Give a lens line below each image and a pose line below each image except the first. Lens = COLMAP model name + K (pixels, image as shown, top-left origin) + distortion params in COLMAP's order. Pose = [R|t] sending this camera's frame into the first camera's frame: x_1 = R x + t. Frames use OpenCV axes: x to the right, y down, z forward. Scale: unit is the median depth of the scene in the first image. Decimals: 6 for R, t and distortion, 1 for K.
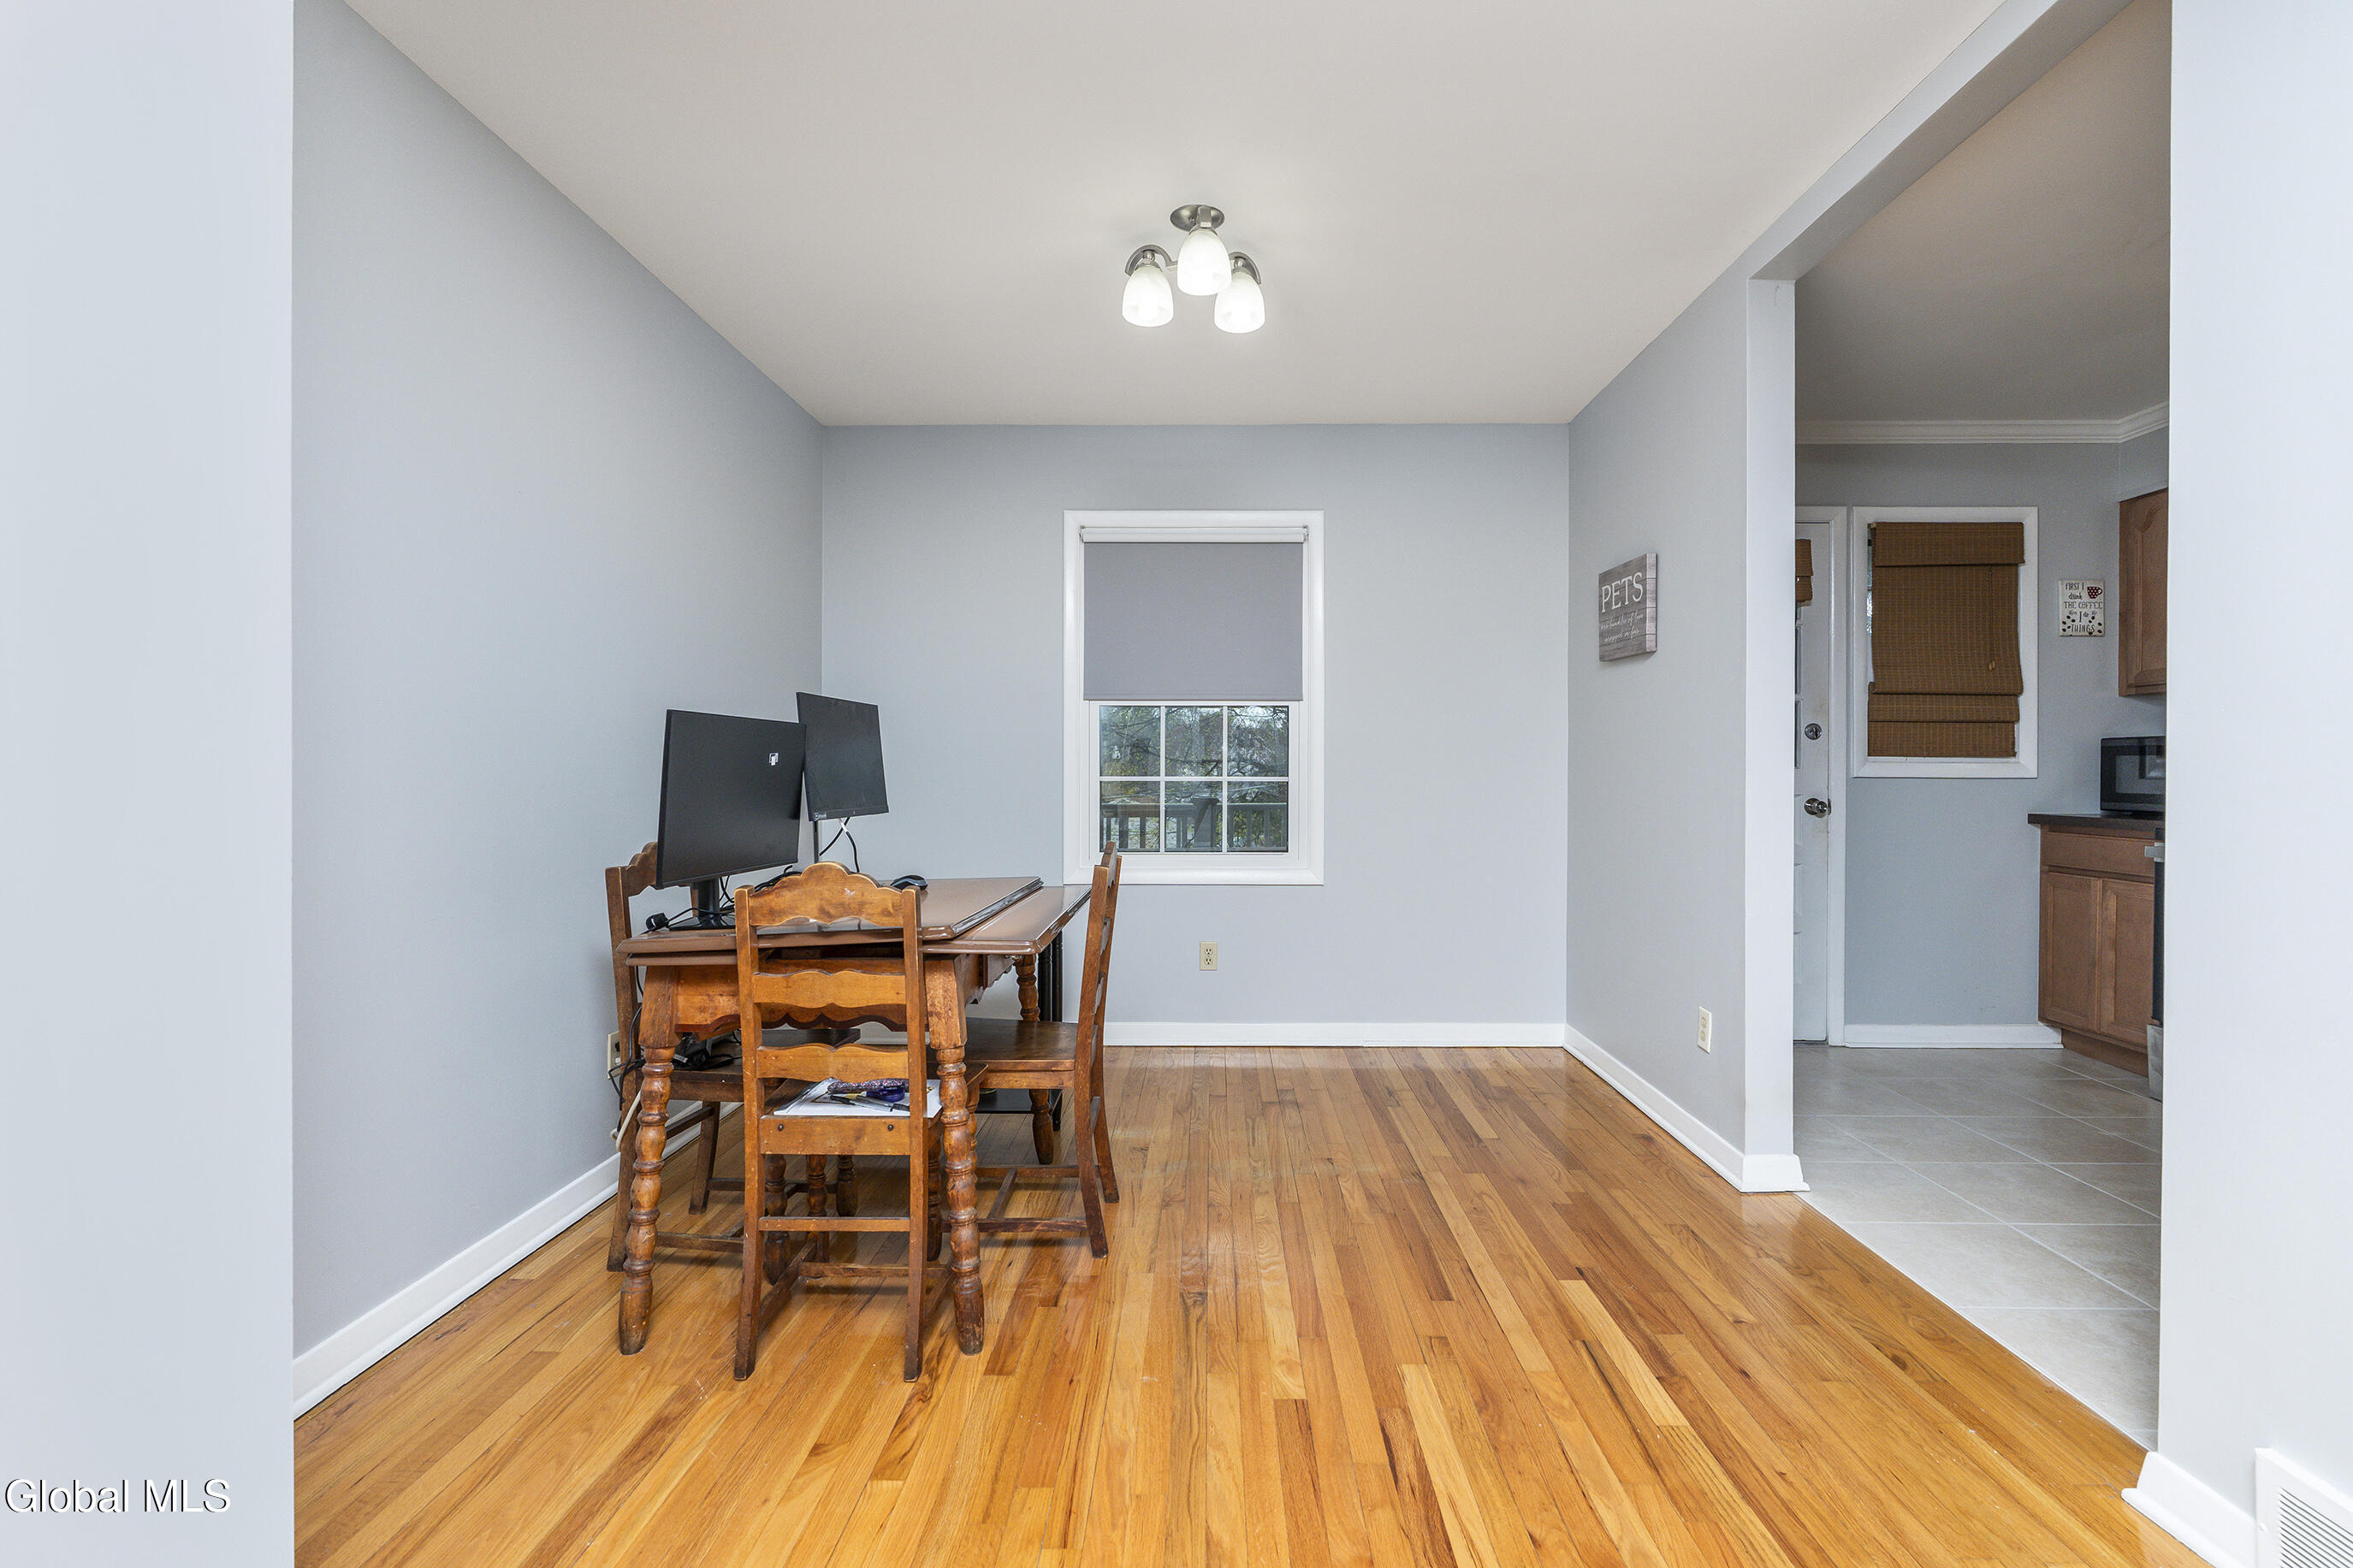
lens RADIAL K [[1058.8, 0, 1189.9], [0, 1058.8, 789.9], [0, 0, 1]] dist [-0.001142, 0.000507]
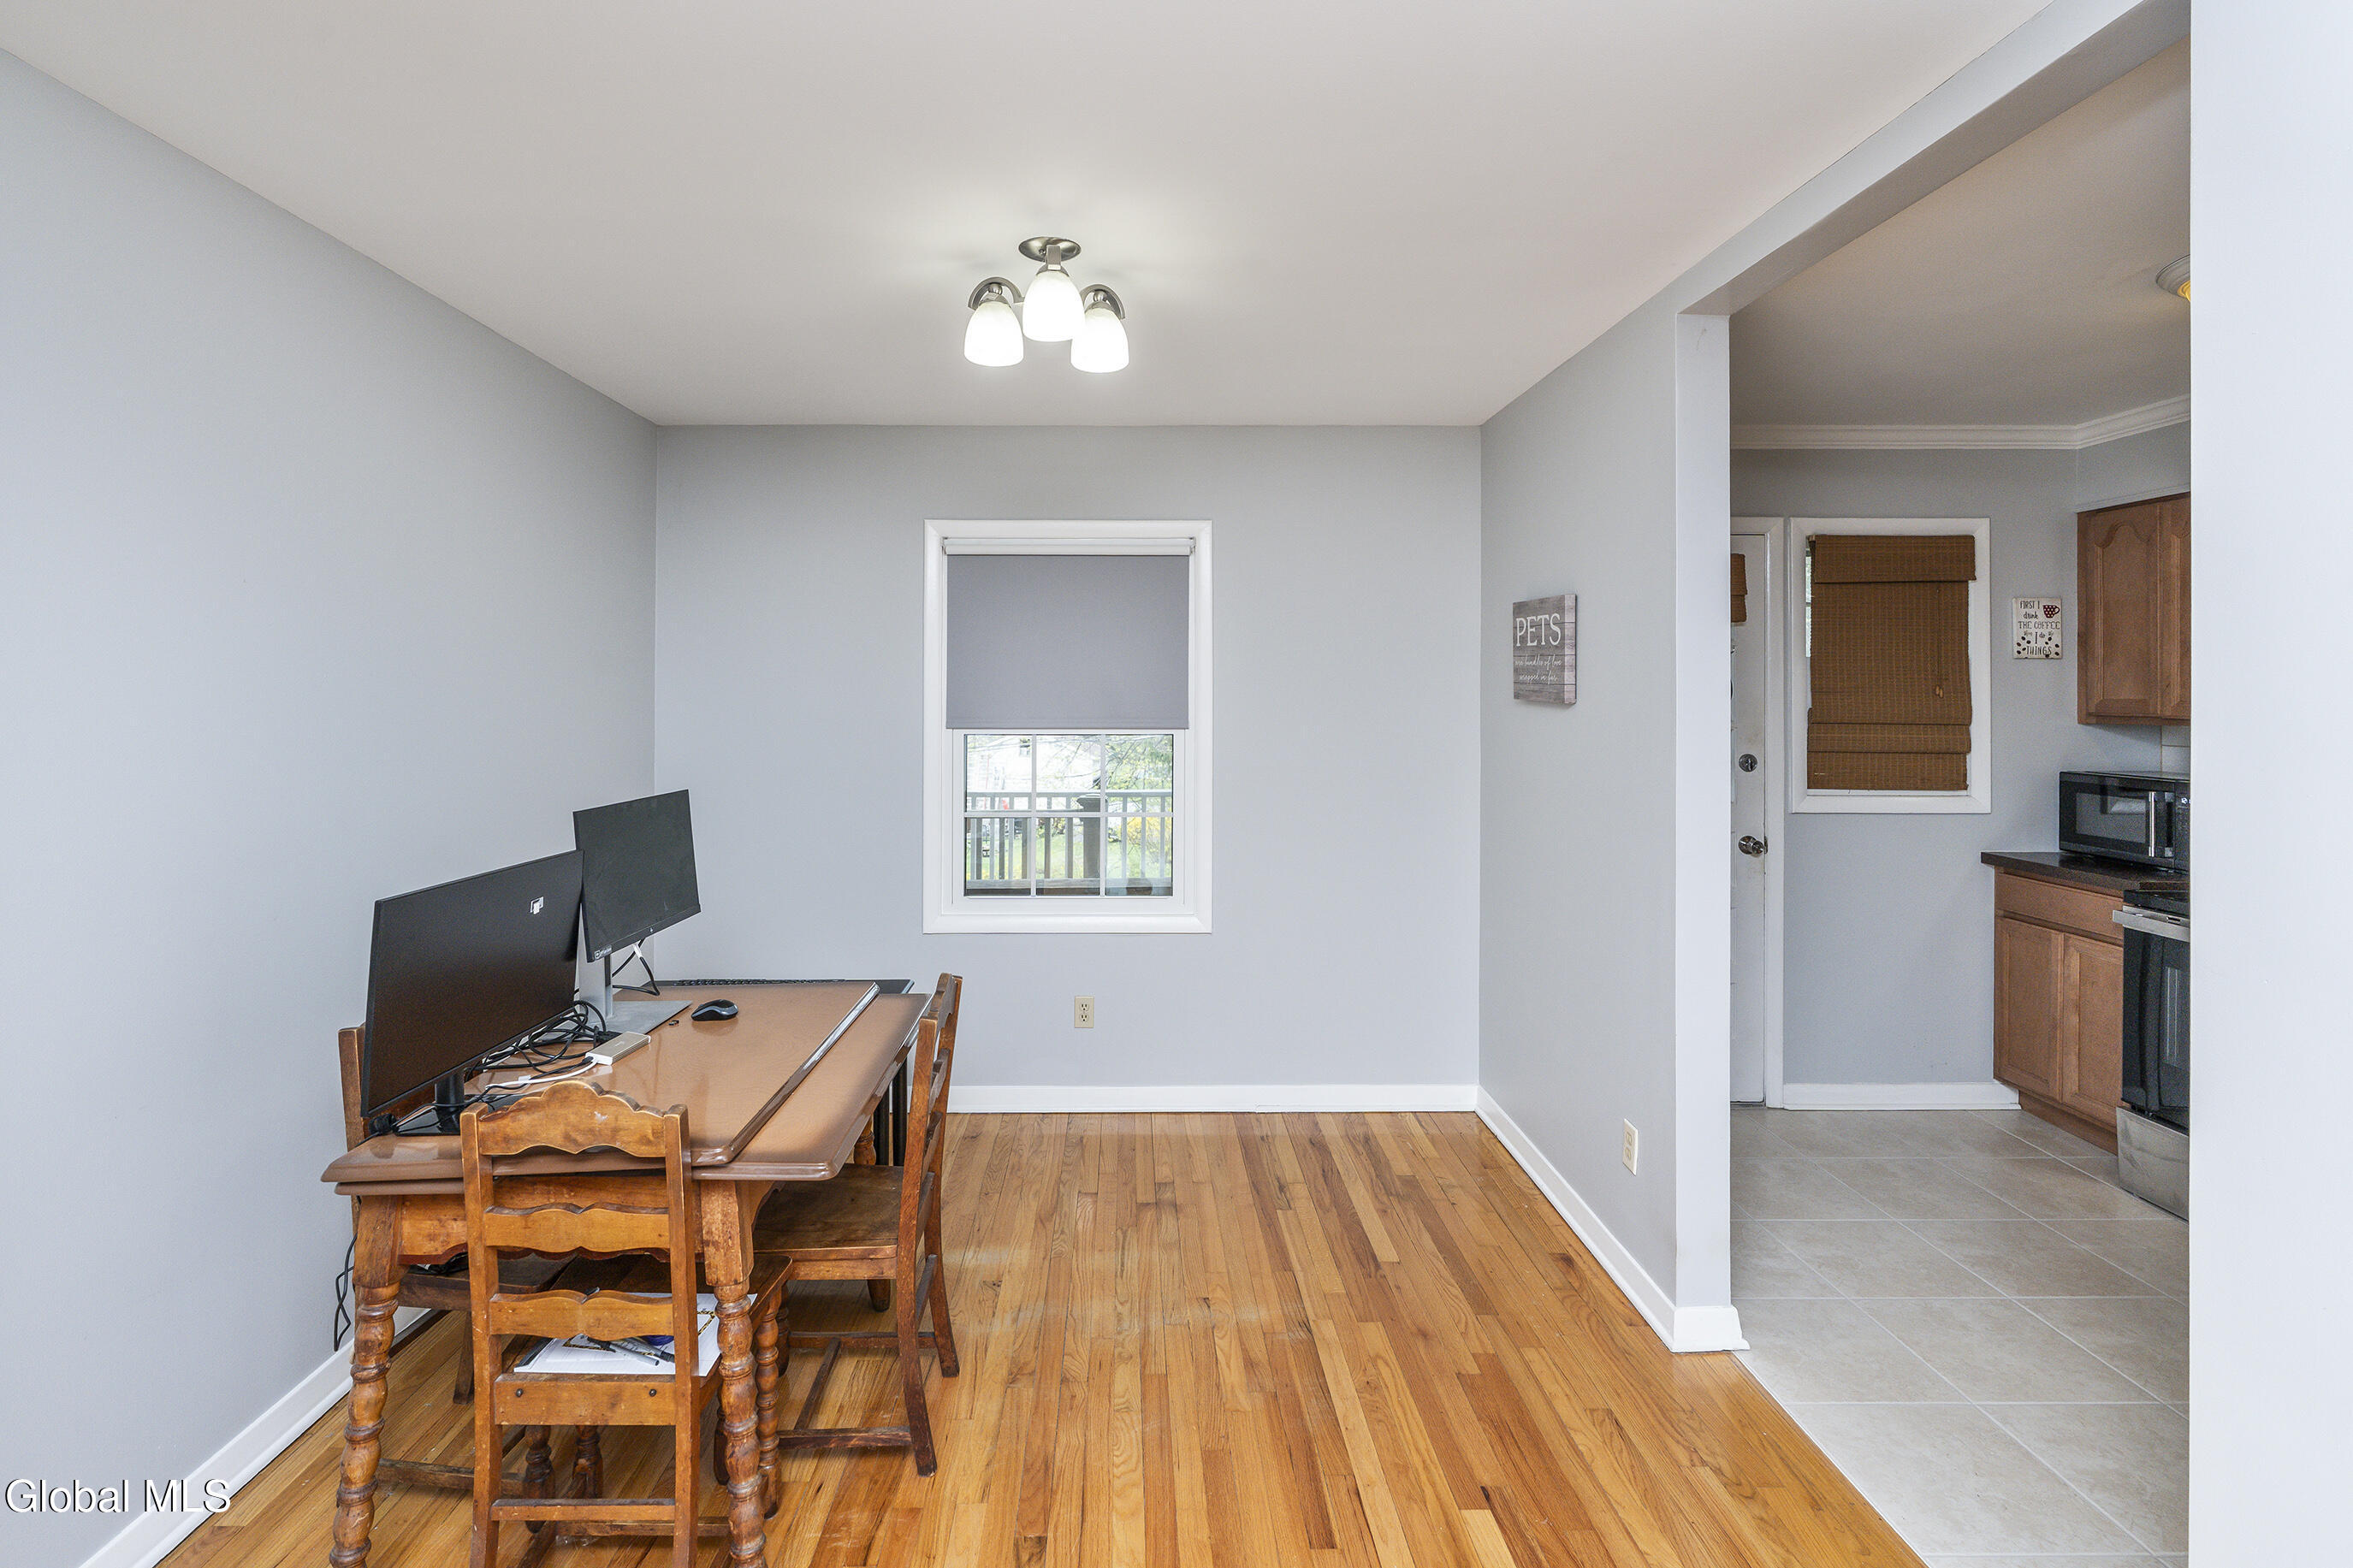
lens RADIAL K [[1088.8, 0, 1118.6], [0, 1088.8, 686.3], [0, 0, 1]] dist [-0.003780, 0.001043]
pose [[0.999918, 0.001597, 0.012713, 0.044592], [-0.001478, 0.999955, -0.009394, -0.144255], [-0.012727, 0.009374, 0.999875, 0.089587]]
